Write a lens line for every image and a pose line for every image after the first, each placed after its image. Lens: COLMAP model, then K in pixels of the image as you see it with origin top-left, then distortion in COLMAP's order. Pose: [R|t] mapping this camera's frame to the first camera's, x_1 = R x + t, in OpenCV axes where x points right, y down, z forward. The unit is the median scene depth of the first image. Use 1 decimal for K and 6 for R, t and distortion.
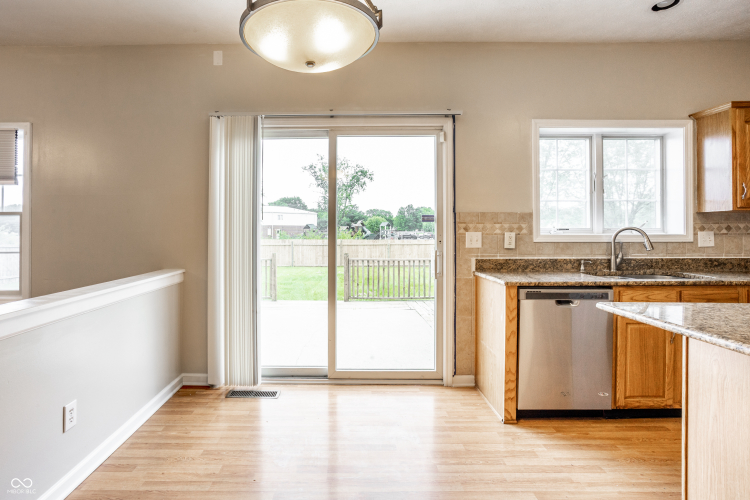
lens RADIAL K [[386.4, 0, 351.3], [0, 386.4, 228.3], [0, 0, 1]] dist [-0.045234, 0.019601]
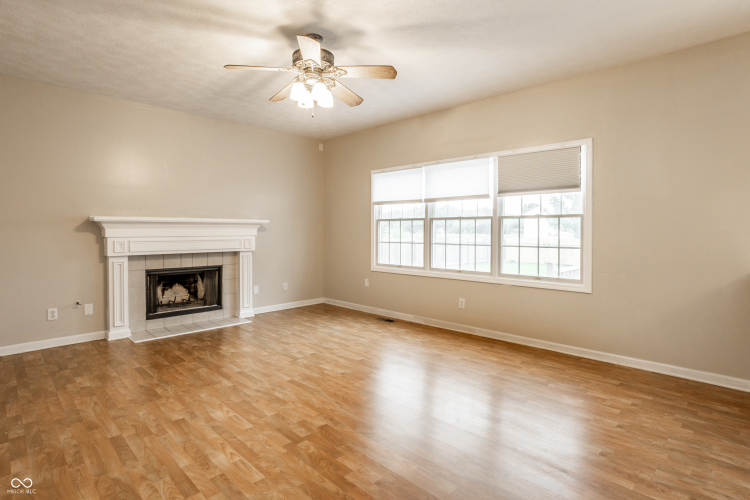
lens RADIAL K [[386.4, 0, 374.2], [0, 386.4, 238.8], [0, 0, 1]] dist [-0.045234, 0.019601]
pose [[0.718903, 0.015850, -0.694930, -0.501985], [0.000508, 0.999728, 0.023328, 0.008154], [0.695110, -0.017124, 0.718699, -0.344513]]
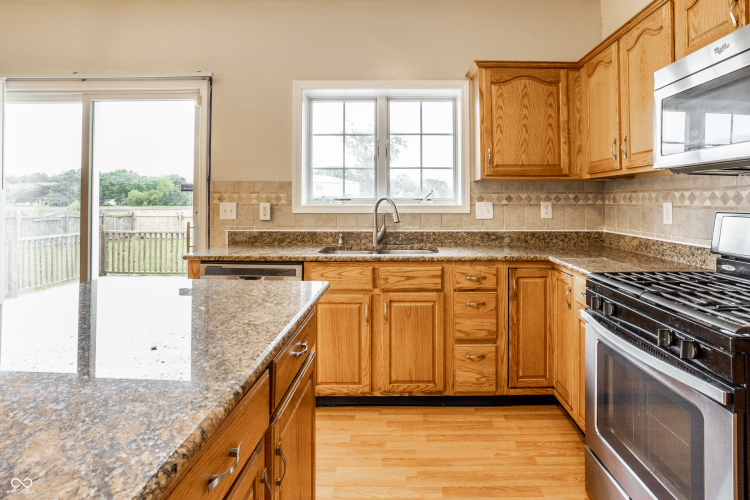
lens RADIAL K [[428.3, 0, 399.5], [0, 428.3, 189.8], [0, 0, 1]] dist [-0.032520, 0.007927]
pose [[0.999998, 0.001040, -0.001826, 0.739248], [-0.001078, 0.999787, -0.020625, 0.000322], [0.001805, 0.020627, 0.999786, -0.028451]]
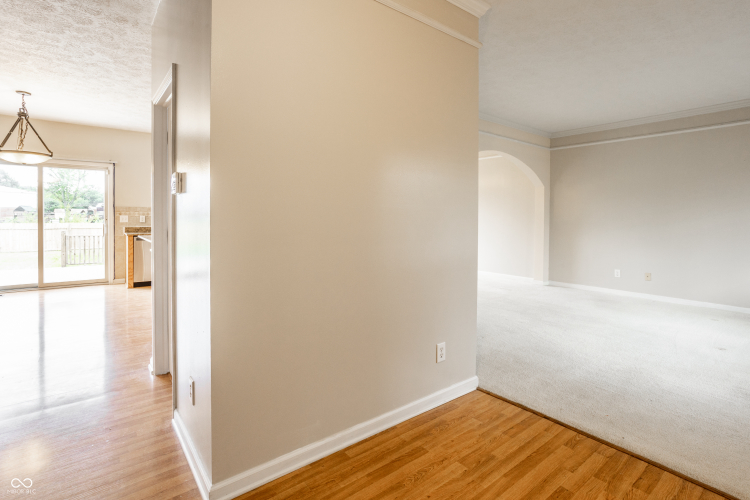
lens RADIAL K [[356.4, 0, 375.7], [0, 356.4, 224.8], [0, 0, 1]] dist [-0.022164, 0.003121]
pose [[0.777117, -0.009657, 0.629283, 0.163010], [-0.011004, 0.999521, 0.028928, -0.011912], [-0.629260, -0.029405, 0.776638, -1.556847]]
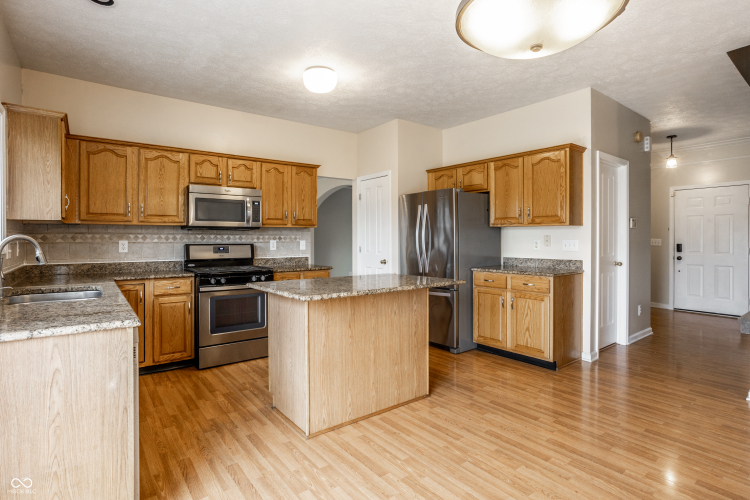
lens RADIAL K [[386.4, 0, 379.8], [0, 386.4, 236.7], [0, 0, 1]] dist [-0.045234, 0.019601]
pose [[-0.618920, 0.003253, 0.785447, -0.279892], [-0.002075, 0.999981, -0.005776, 0.000041], [-0.785451, -0.005204, -0.618902, 0.858319]]
